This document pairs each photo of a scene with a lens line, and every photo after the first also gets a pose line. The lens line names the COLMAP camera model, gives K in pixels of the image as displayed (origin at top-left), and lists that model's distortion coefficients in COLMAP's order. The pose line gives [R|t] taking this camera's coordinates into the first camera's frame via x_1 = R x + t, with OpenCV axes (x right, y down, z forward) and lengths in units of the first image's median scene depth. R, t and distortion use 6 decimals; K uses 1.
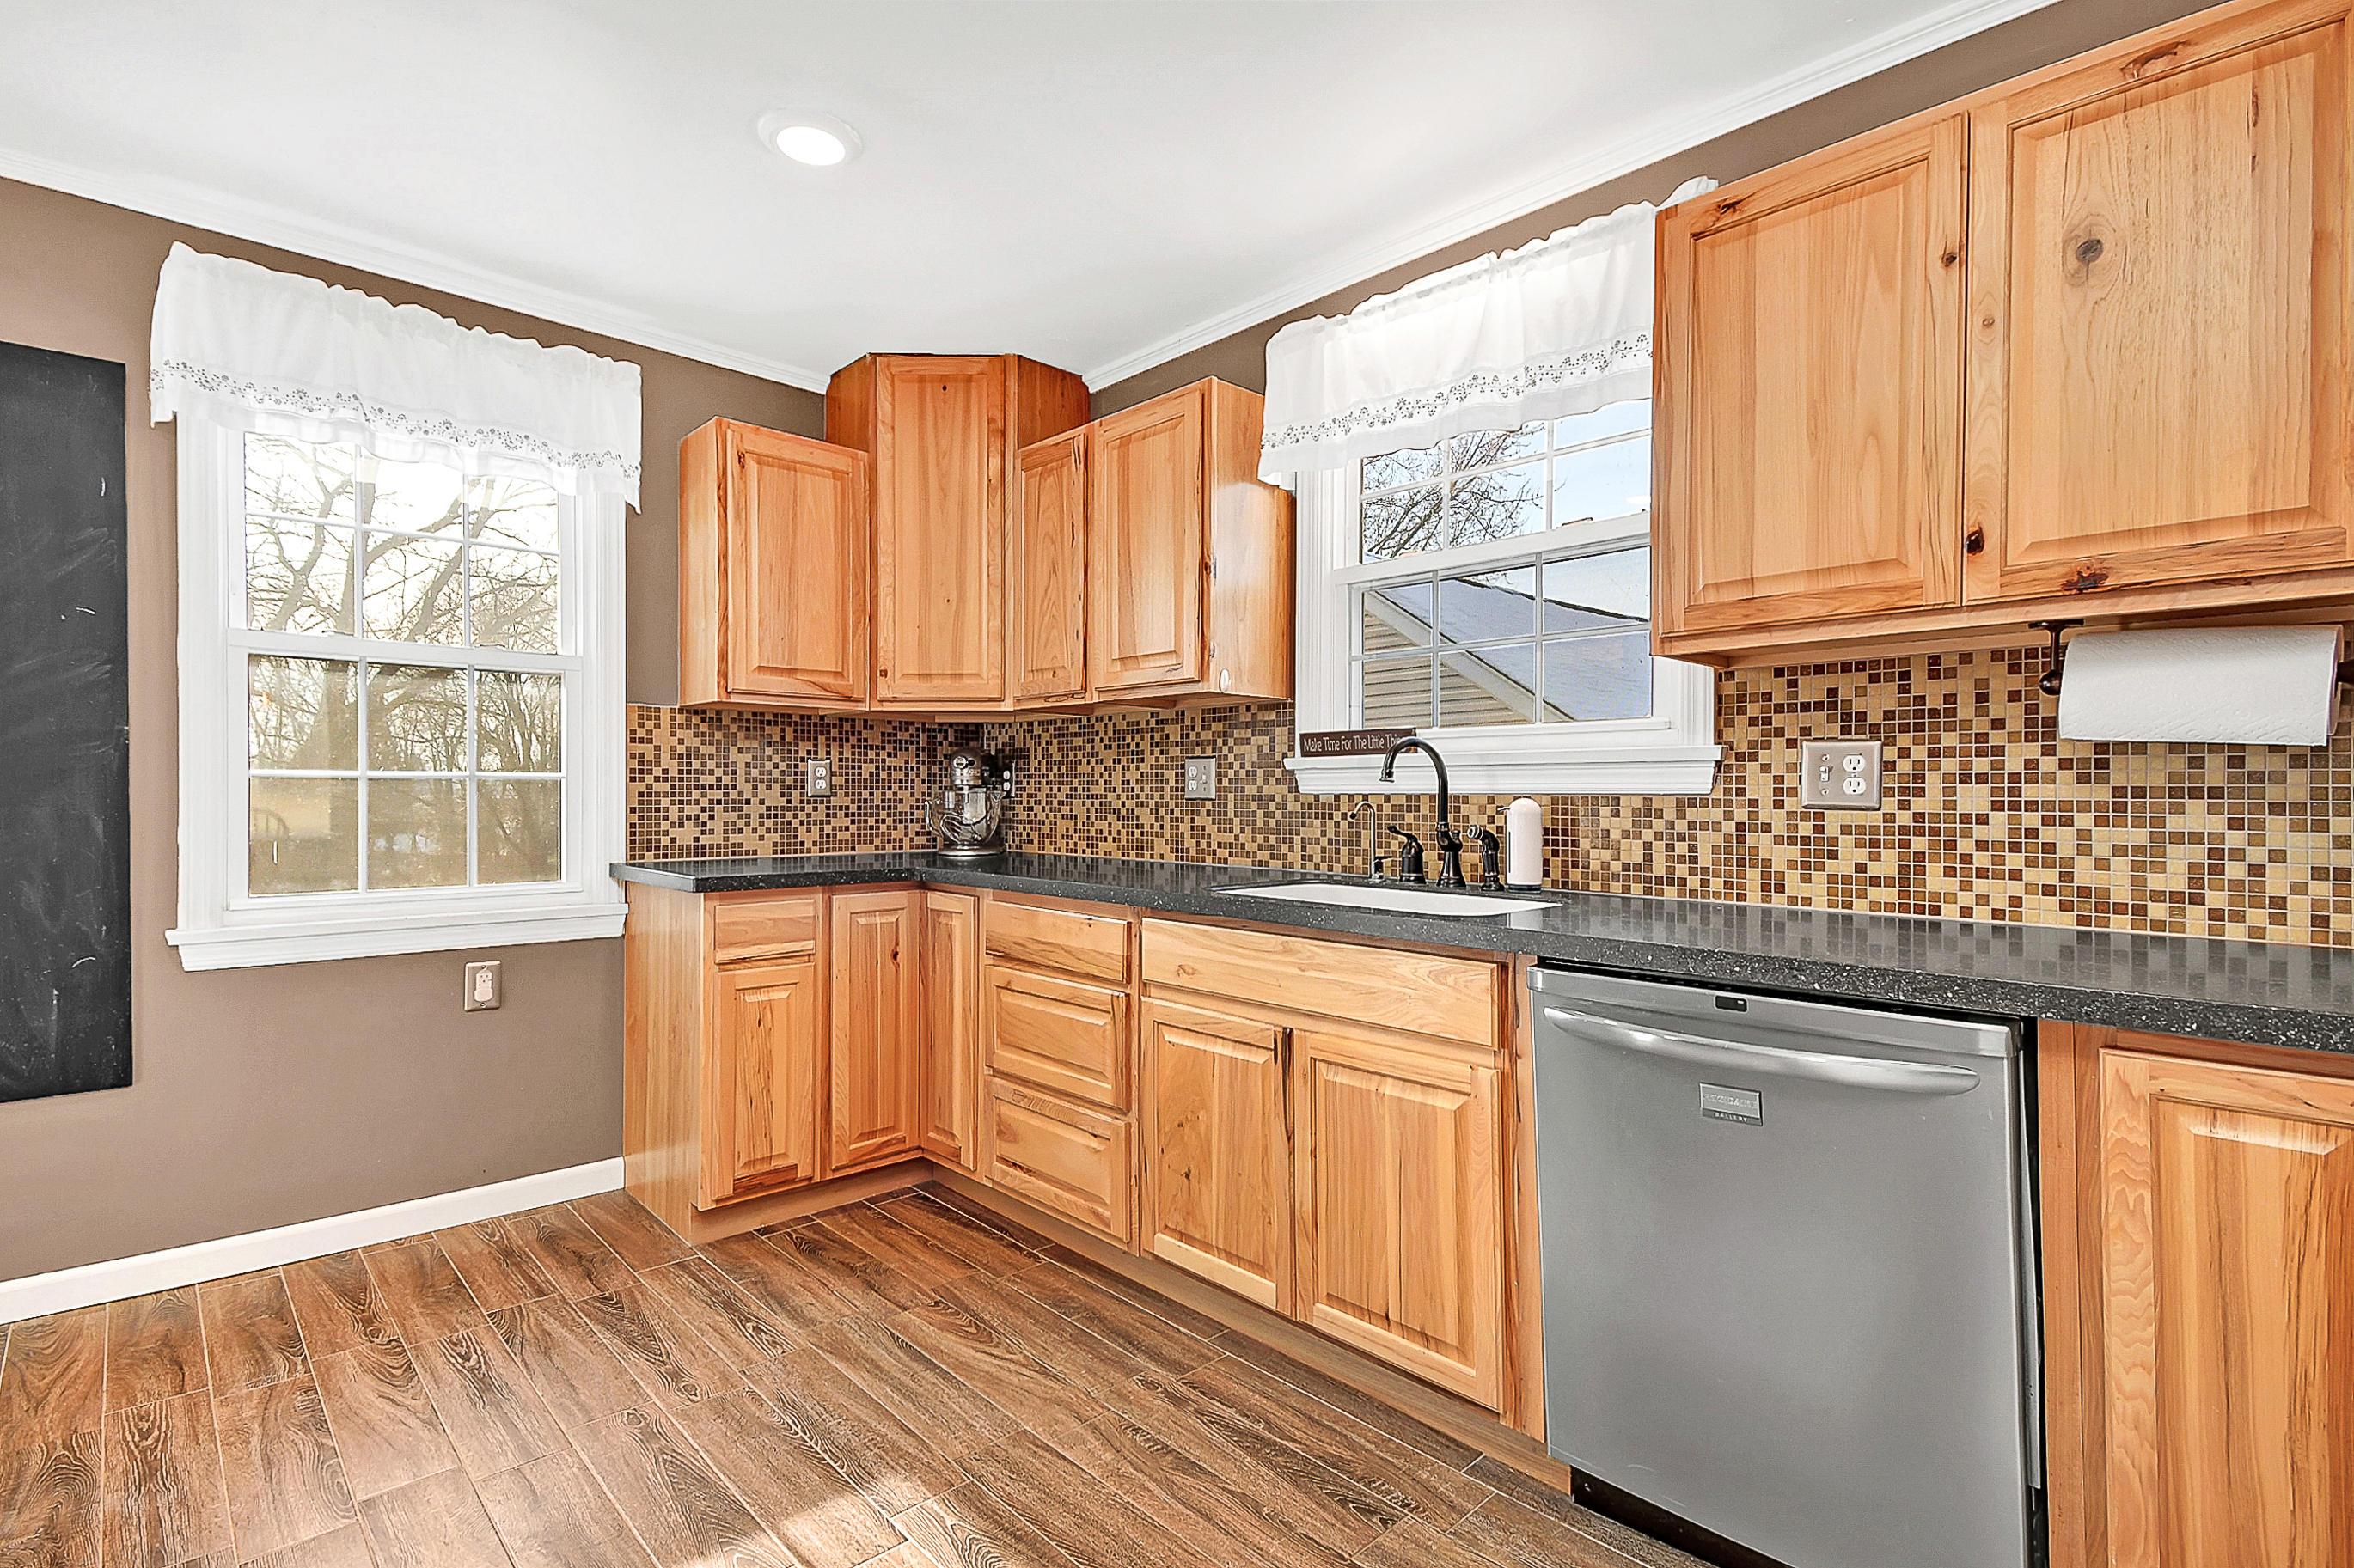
lens RADIAL K [[1119.7, 0, 1180.6], [0, 1119.7, 796.4], [0, 0, 1]] dist [0.014884, -0.000095]
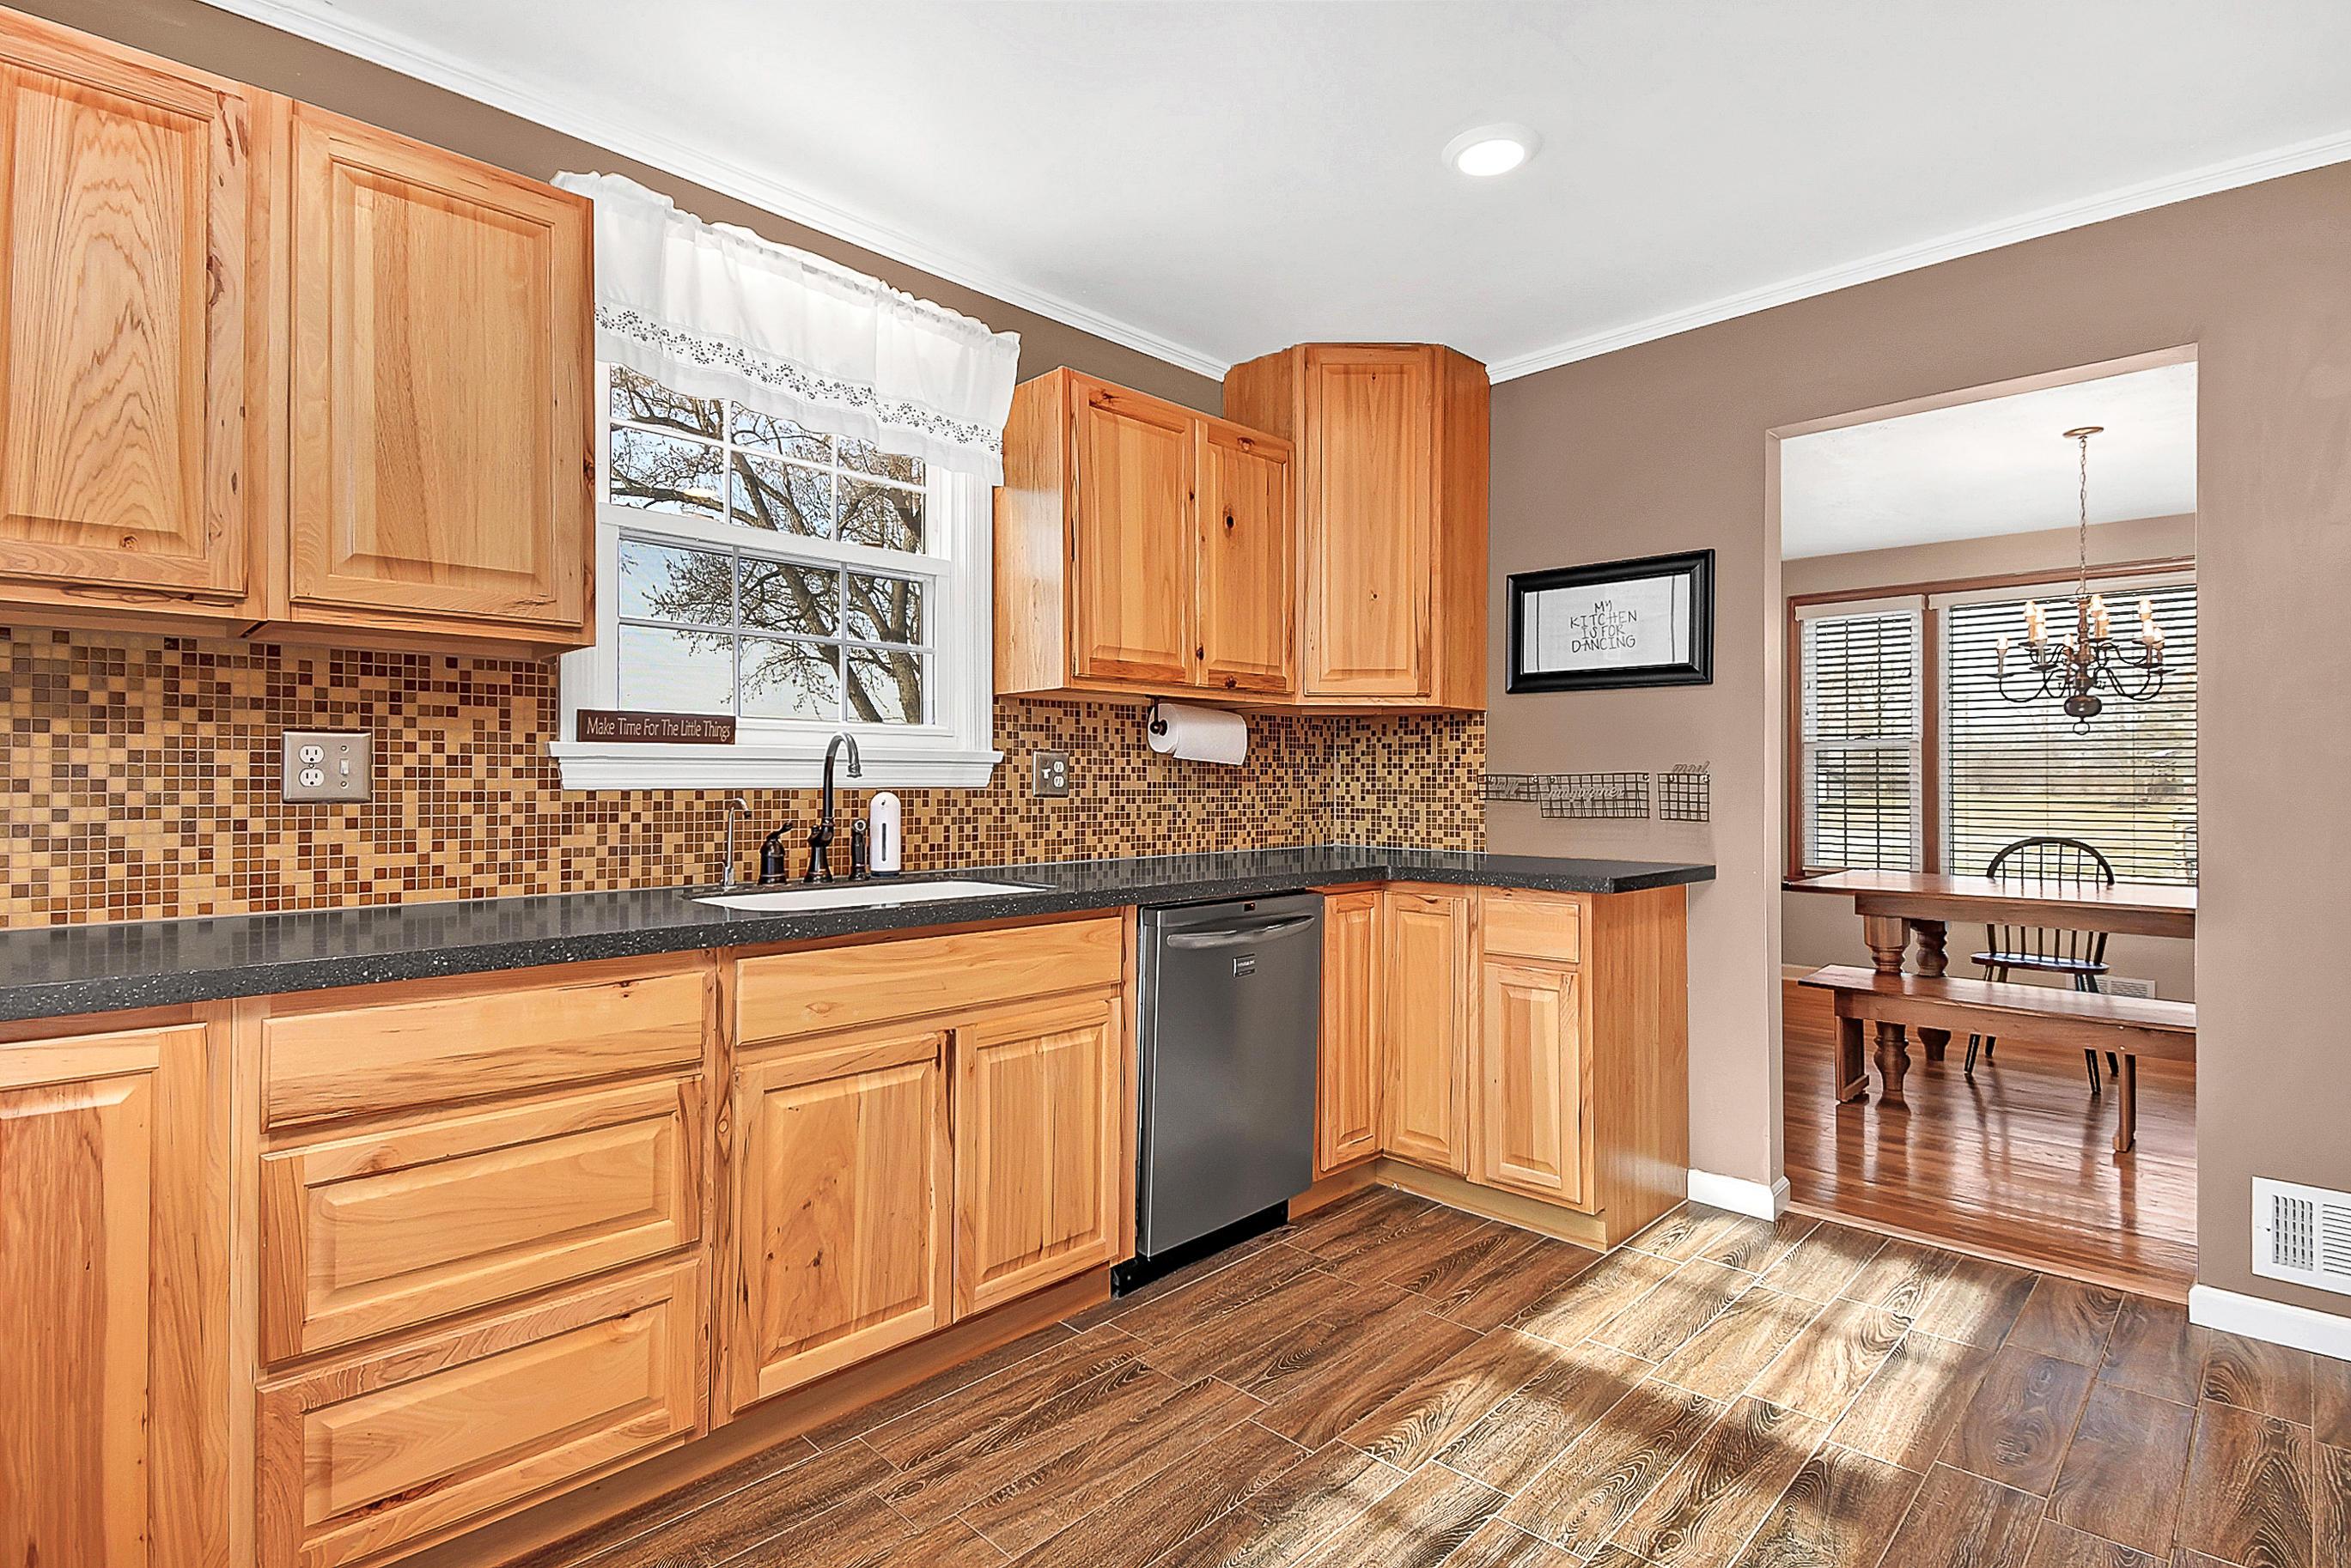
lens RADIAL K [[1170.1, 0, 1175.5], [0, 1170.1, 784.0], [0, 0, 1]] dist [0.039041, 0.000130]
pose [[-0.051411, -0.008703, 0.998640, -0.853571], [-0.001467, 0.999962, 0.008639, -0.016899], [-0.998677, -0.001021, -0.051421, 0.775932]]
